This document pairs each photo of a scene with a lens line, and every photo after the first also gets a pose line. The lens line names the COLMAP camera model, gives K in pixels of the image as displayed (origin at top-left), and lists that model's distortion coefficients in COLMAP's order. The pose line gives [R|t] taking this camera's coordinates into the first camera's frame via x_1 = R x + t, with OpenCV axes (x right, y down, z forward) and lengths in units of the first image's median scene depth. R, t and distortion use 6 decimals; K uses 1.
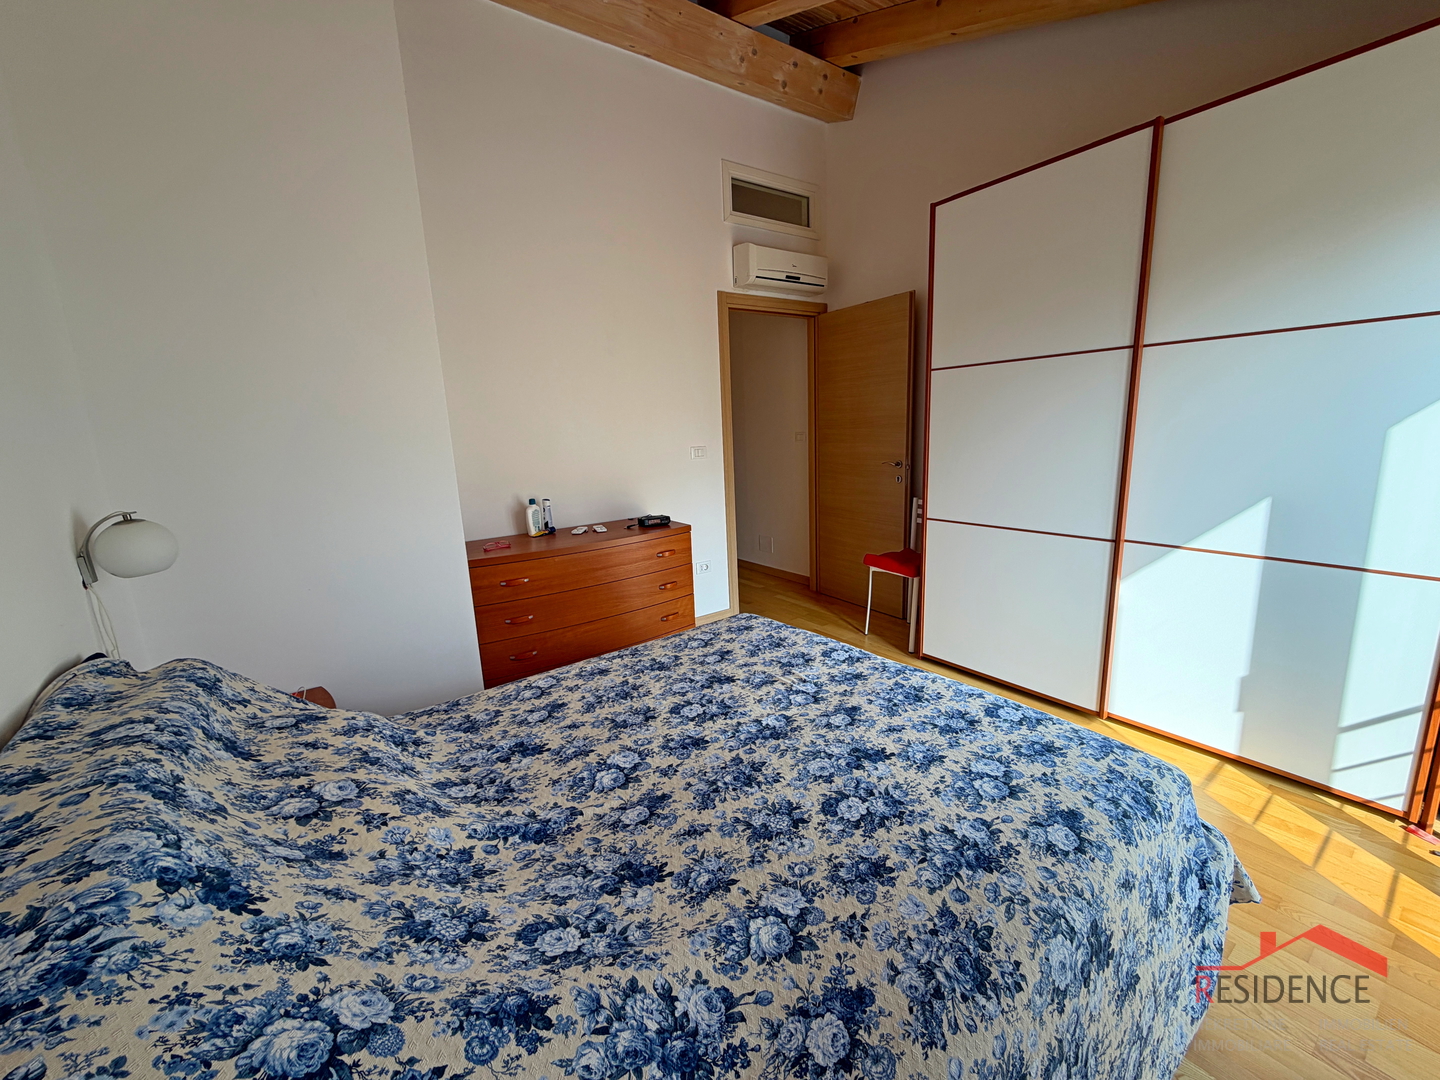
lens RADIAL K [[579.6, 0, 718.9], [0, 579.6, 530.5], [0, 0, 1]] dist [0.005789, -0.000078]
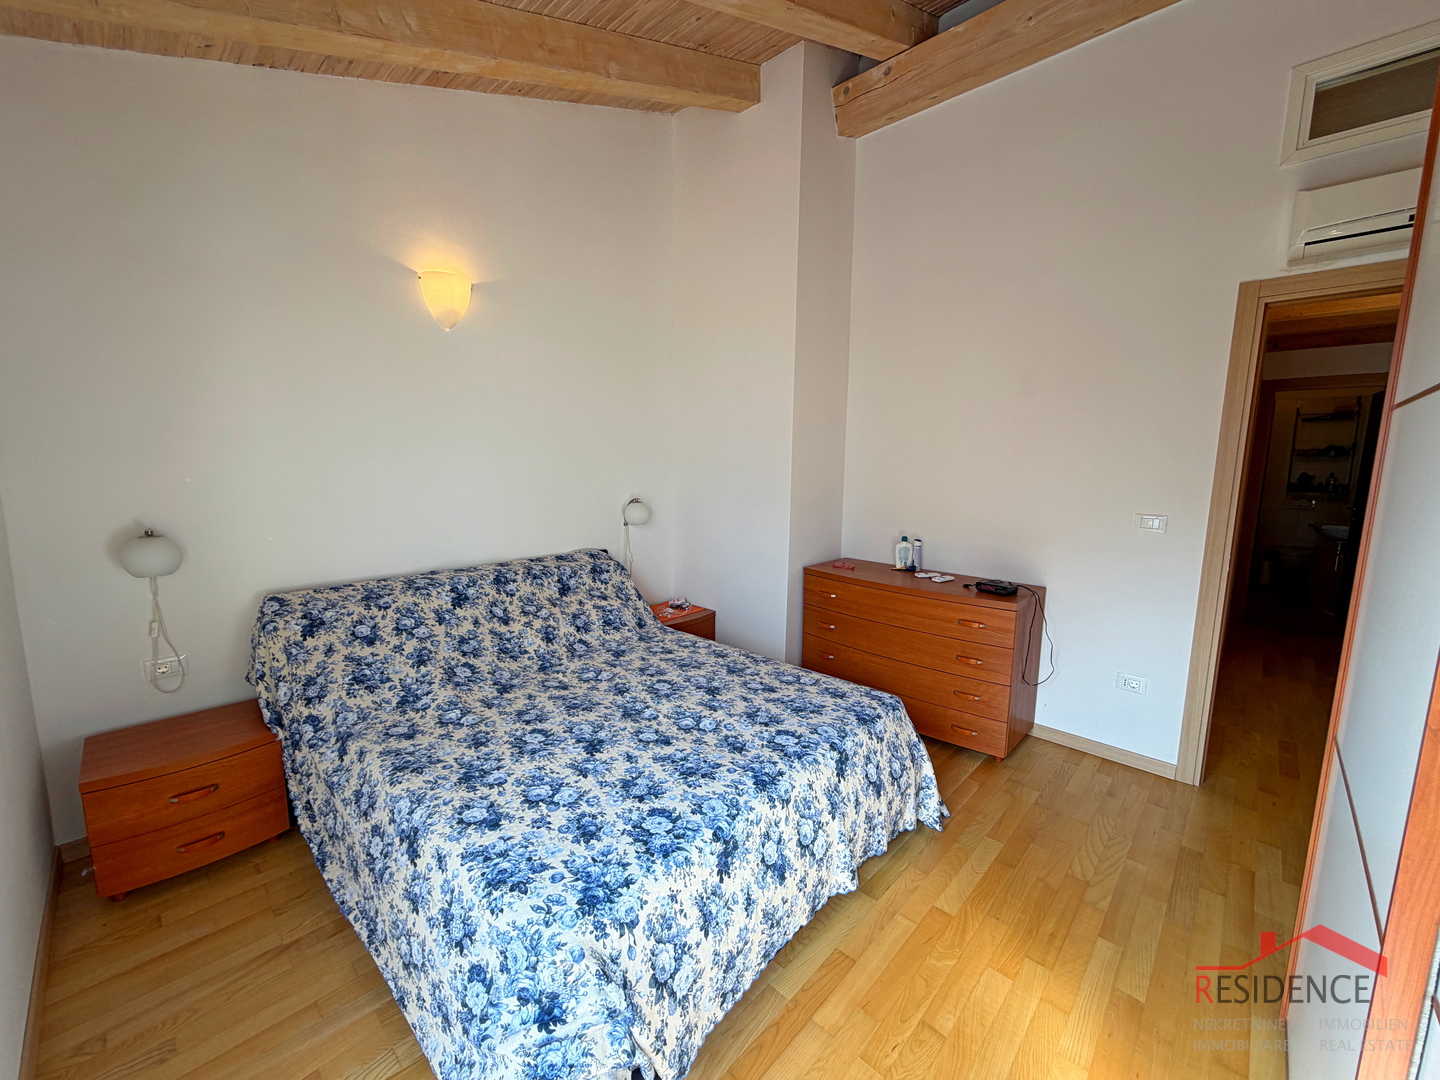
lens RADIAL K [[573.1, 0, 716.2], [0, 573.1, 537.1], [0, 0, 1]] dist [-0.000615, 0.000415]
pose [[0.175649, 0.179504, -0.967949, 1.413150], [-0.196433, 0.969854, 0.144211, -0.295374], [0.964656, 0.164807, 0.205614, 0.889996]]
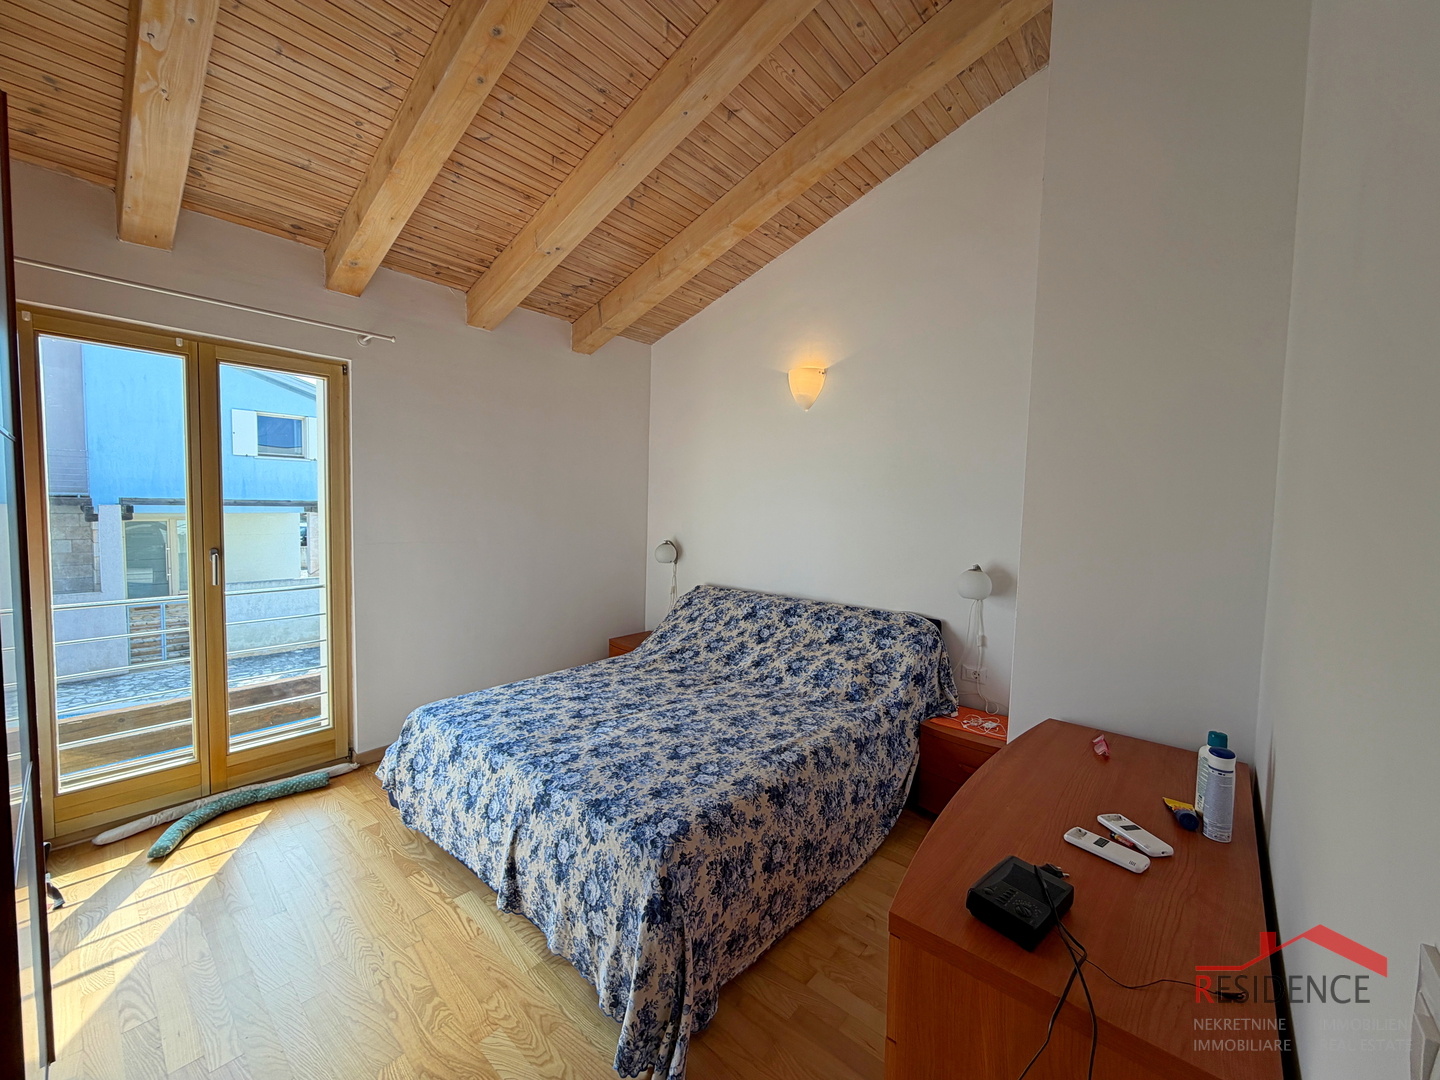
lens RADIAL K [[573.1, 0, 716.2], [0, 573.1, 537.1], [0, 0, 1]] dist [-0.000615, 0.000415]
pose [[-0.975078, 0.030131, -0.219807, 0.209645], [-0.025030, 0.969470, 0.243931, -0.574431], [0.220446, 0.243353, -0.944554, 2.645729]]
